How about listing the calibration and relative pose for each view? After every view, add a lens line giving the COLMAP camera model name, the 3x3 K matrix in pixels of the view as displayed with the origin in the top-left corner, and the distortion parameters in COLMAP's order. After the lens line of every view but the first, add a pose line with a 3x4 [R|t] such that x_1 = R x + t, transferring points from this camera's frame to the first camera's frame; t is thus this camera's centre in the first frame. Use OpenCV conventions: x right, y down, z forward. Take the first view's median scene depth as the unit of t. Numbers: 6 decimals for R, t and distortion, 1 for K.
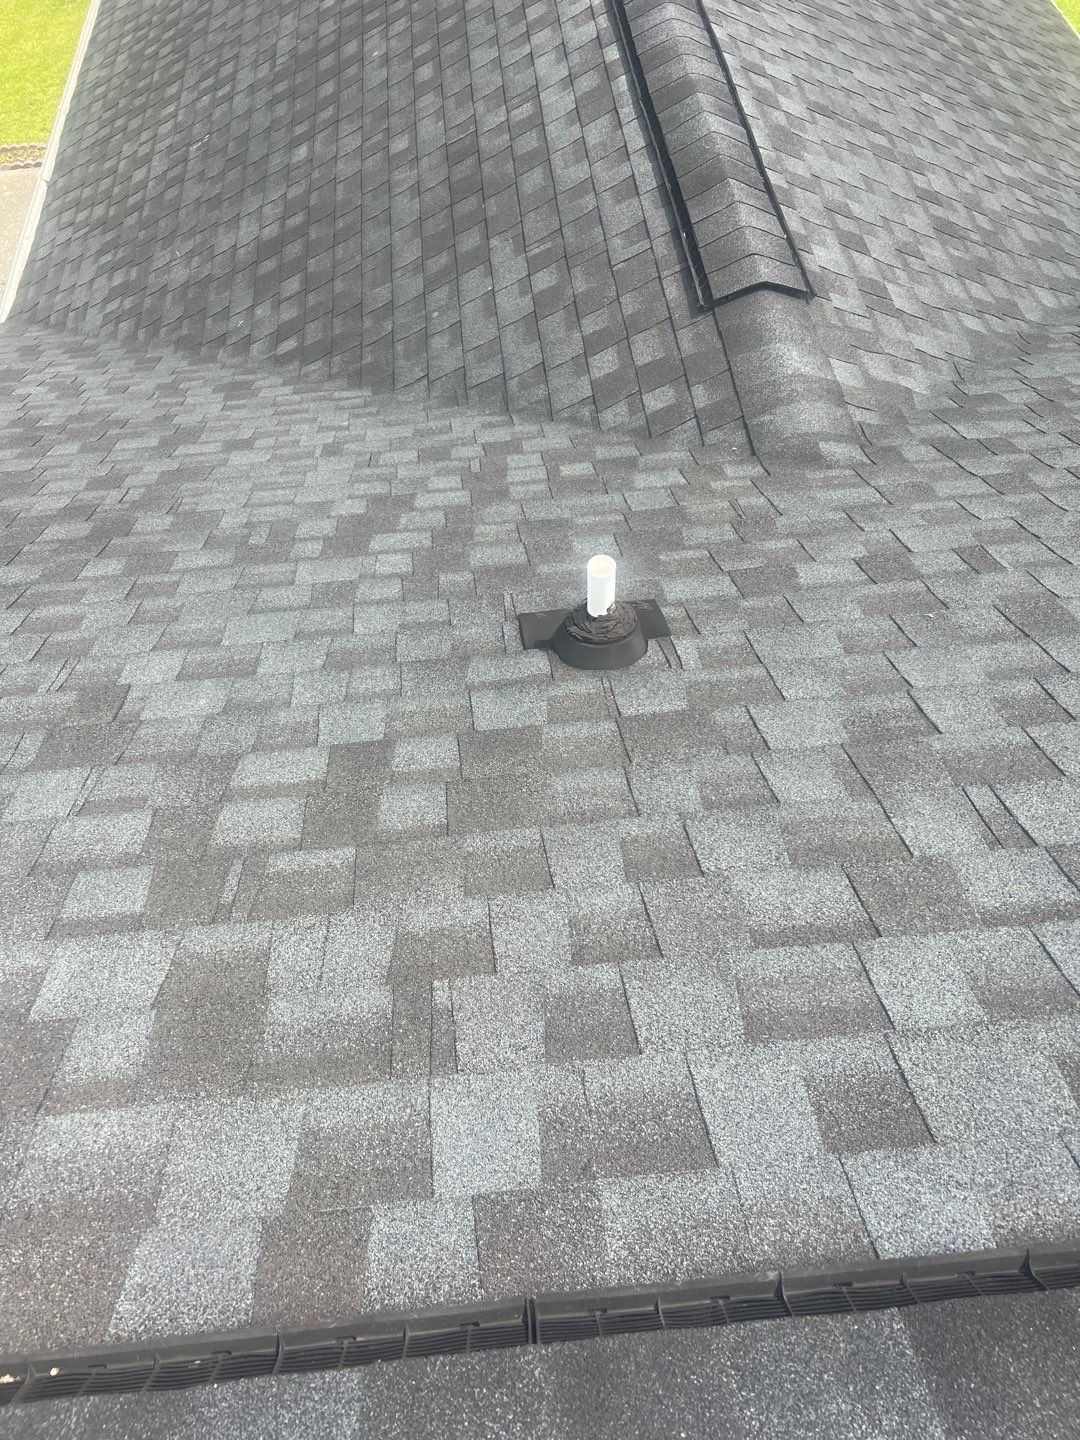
lens RADIAL K [[1089.8, 0, 527.7], [0, 1089.8, 745.2], [0, 0, 1]] dist [0.059825, -0.070069]
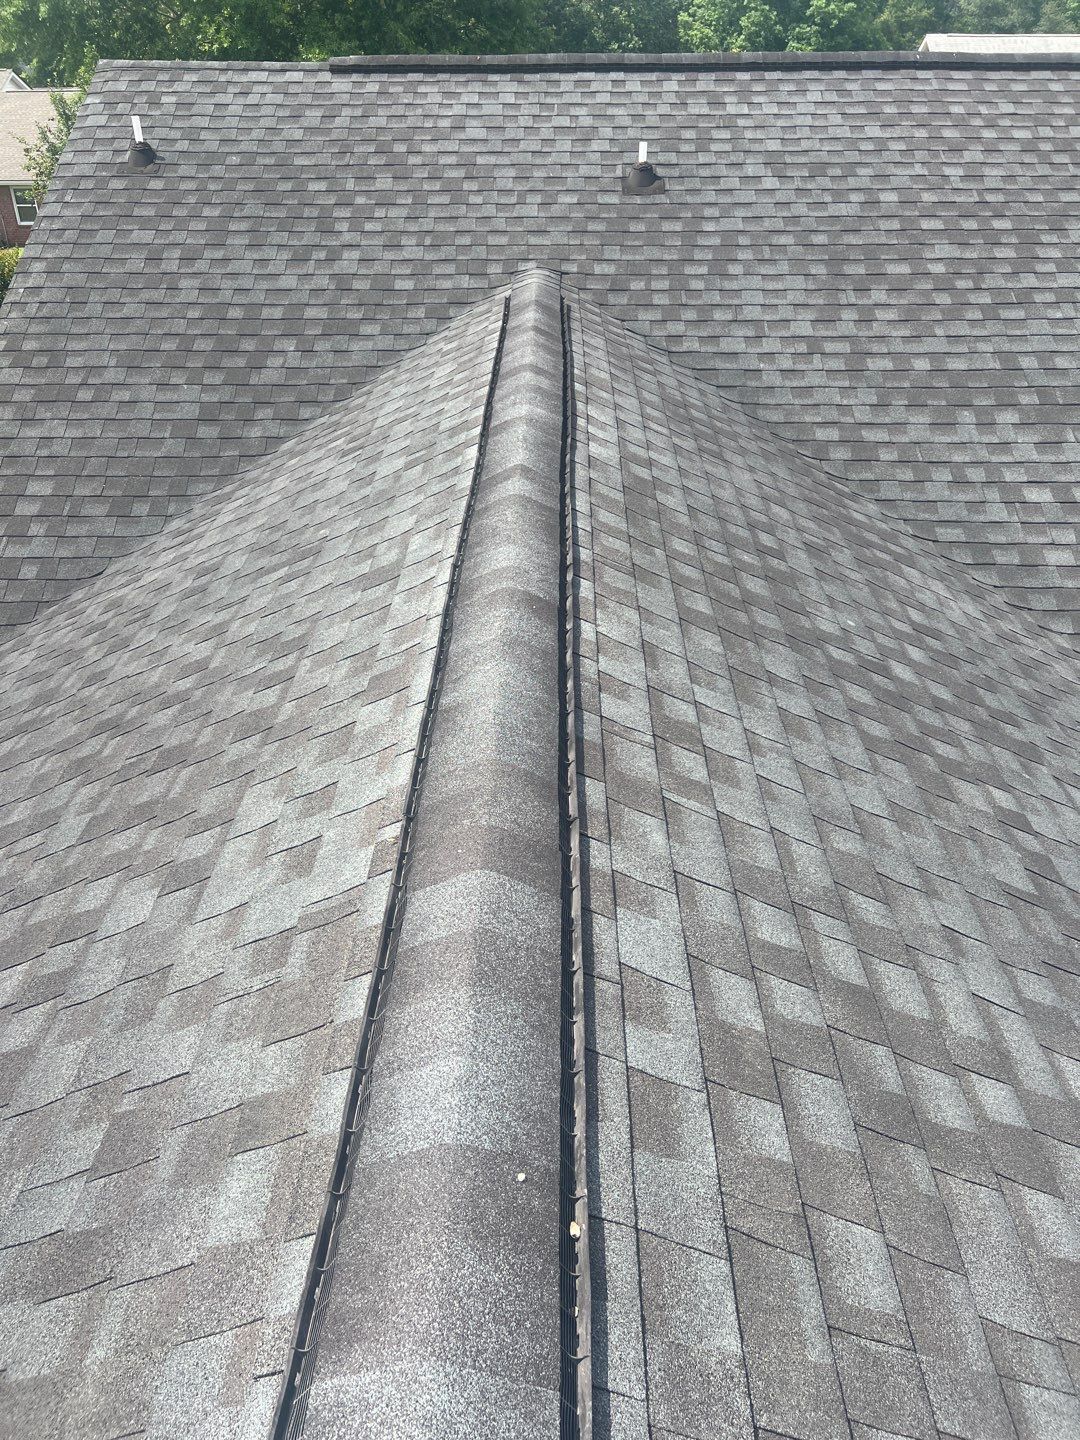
lens RADIAL K [[1088.3, 0, 537.9], [0, 1088.3, 751.0], [0, 0, 1]] dist [0.034100, -0.031501]
pose [[-0.993291, -0.026507, 0.112561, -0.022017], [0.112299, 0.011173, 0.993612, -1.752403], [-0.027595, 0.999586, -0.008121, 1.382292]]
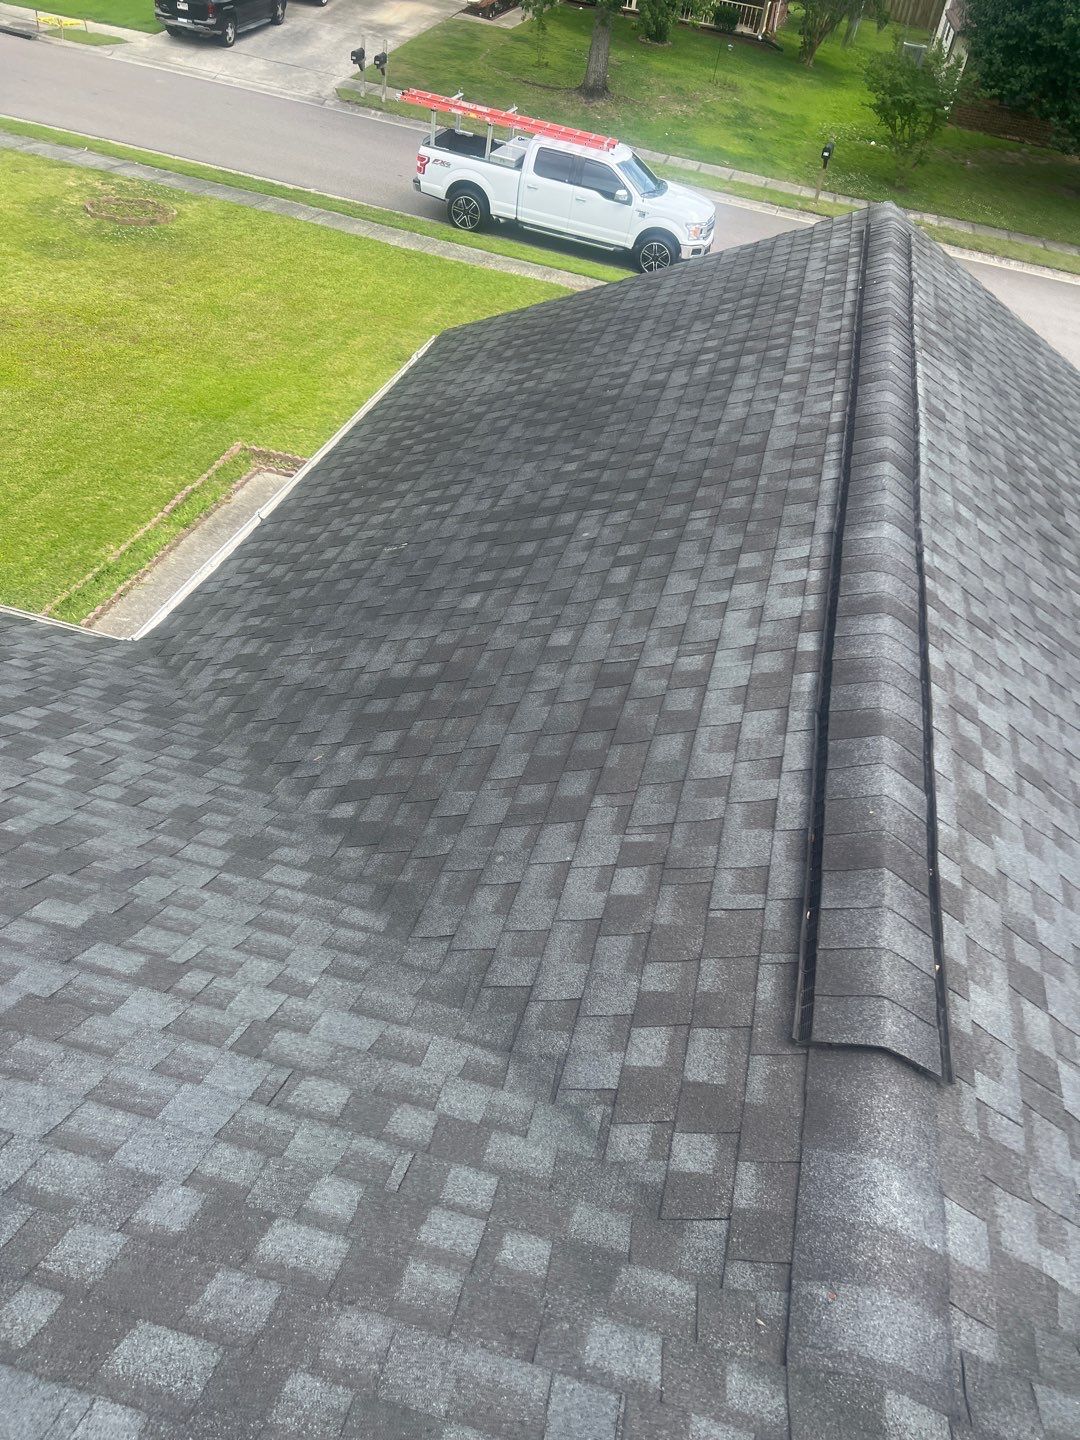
lens RADIAL K [[1091.8, 0, 544.6], [0, 1091.8, 749.7], [0, 0, 1]] dist [0.080066, -0.089240]
pose [[0.932321, 0.332020, -0.143319, 0.035207], [-0.359474, 0.894102, -0.267133, -0.242851], [0.039449, 0.300573, 0.952943, 0.185834]]
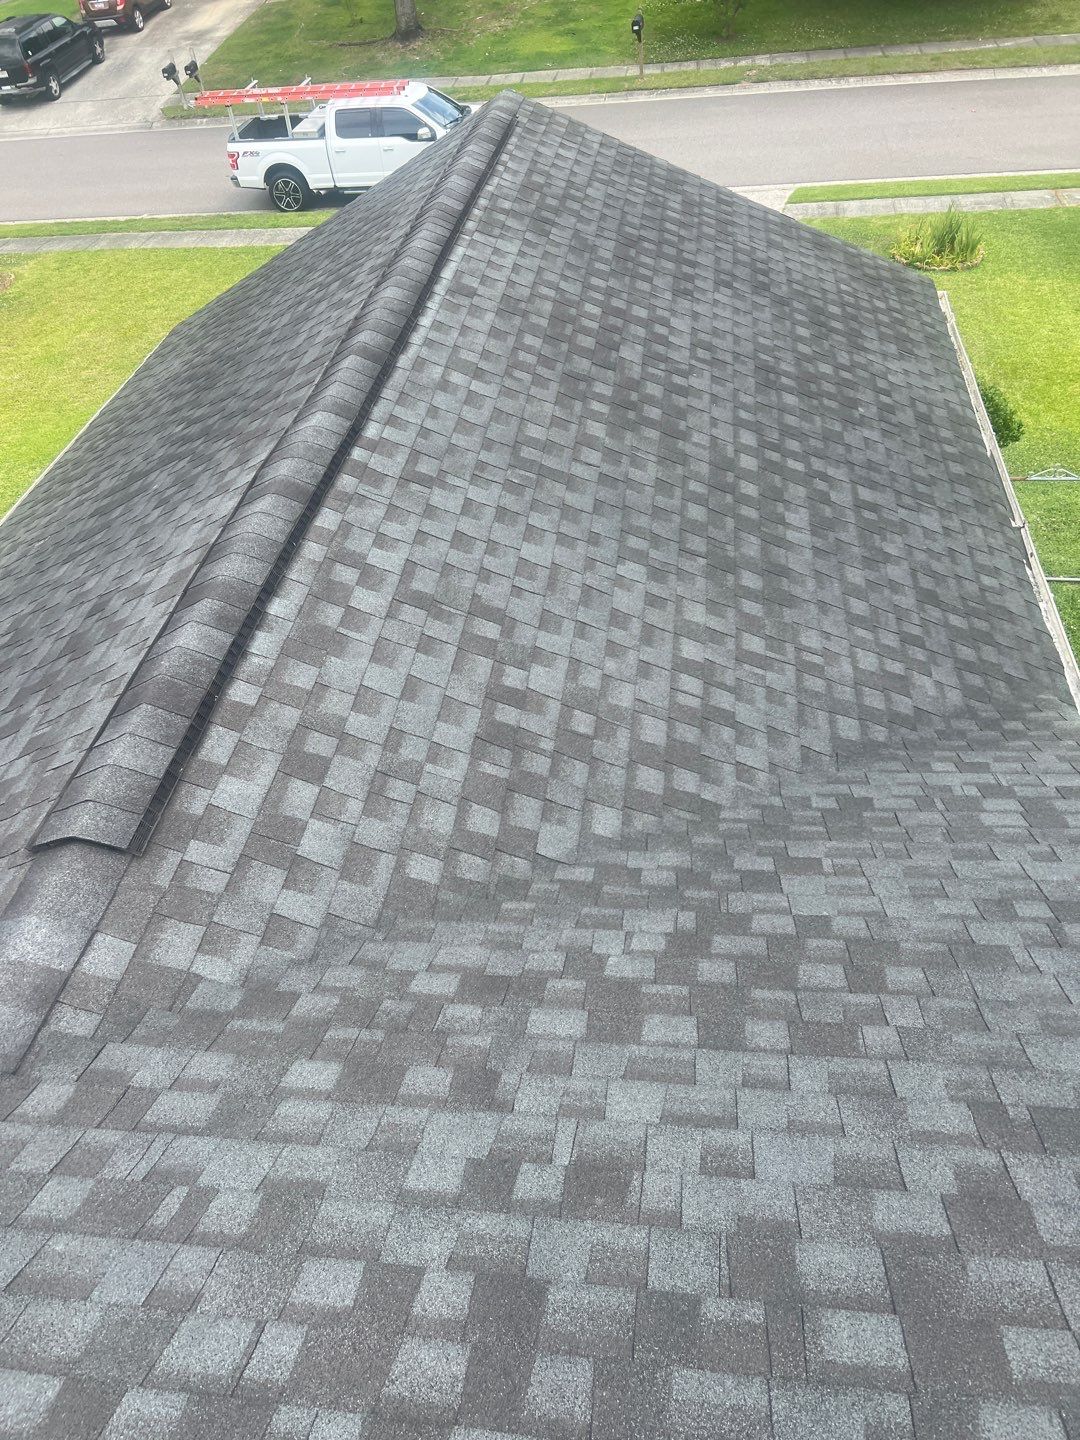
lens RADIAL K [[1091.8, 0, 544.6], [0, 1091.8, 749.7], [0, 0, 1]] dist [0.080066, -0.089240]
pose [[0.974871, 0.092459, -0.202679, 0.588055], [-0.134682, 0.969319, -0.205625, -0.267670], [0.177449, 0.227755, 0.957413, 0.128076]]
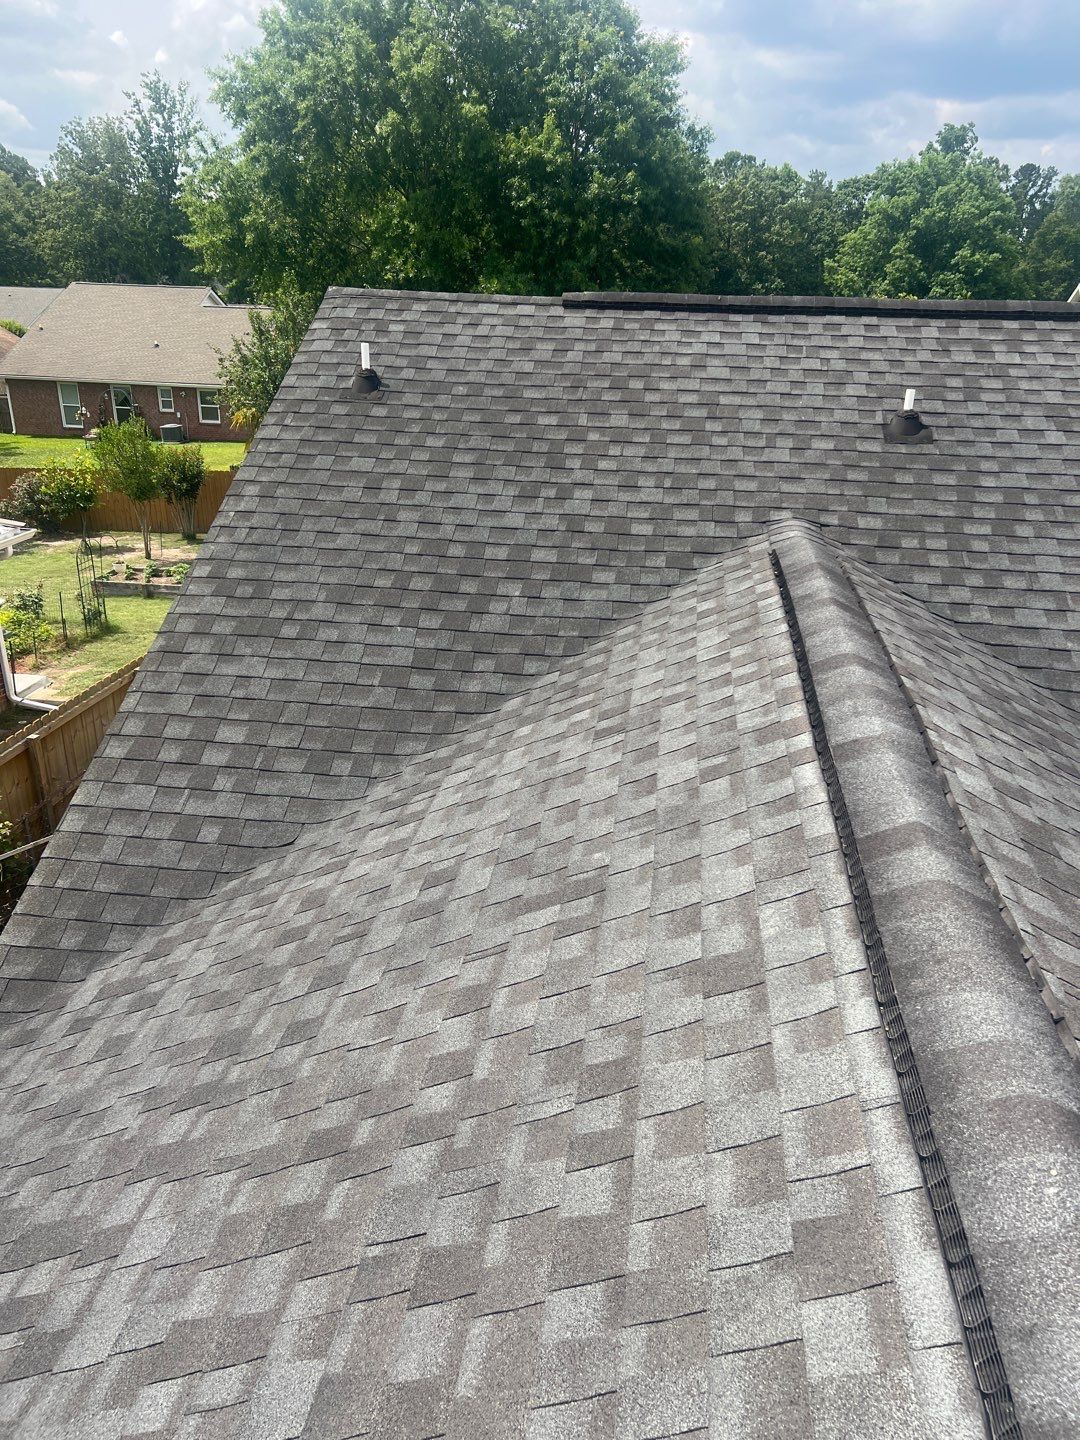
lens RADIAL K [[1076.1, 0, 536.2], [0, 1076.1, 771.6], [0, 0, 1]] dist [0.067130, -0.085578]
pose [[-0.974864, -0.082497, 0.206966, 0.183223], [0.191087, 0.168100, 0.967072, -1.547039], [-0.114571, 0.982312, -0.148110, 1.236284]]
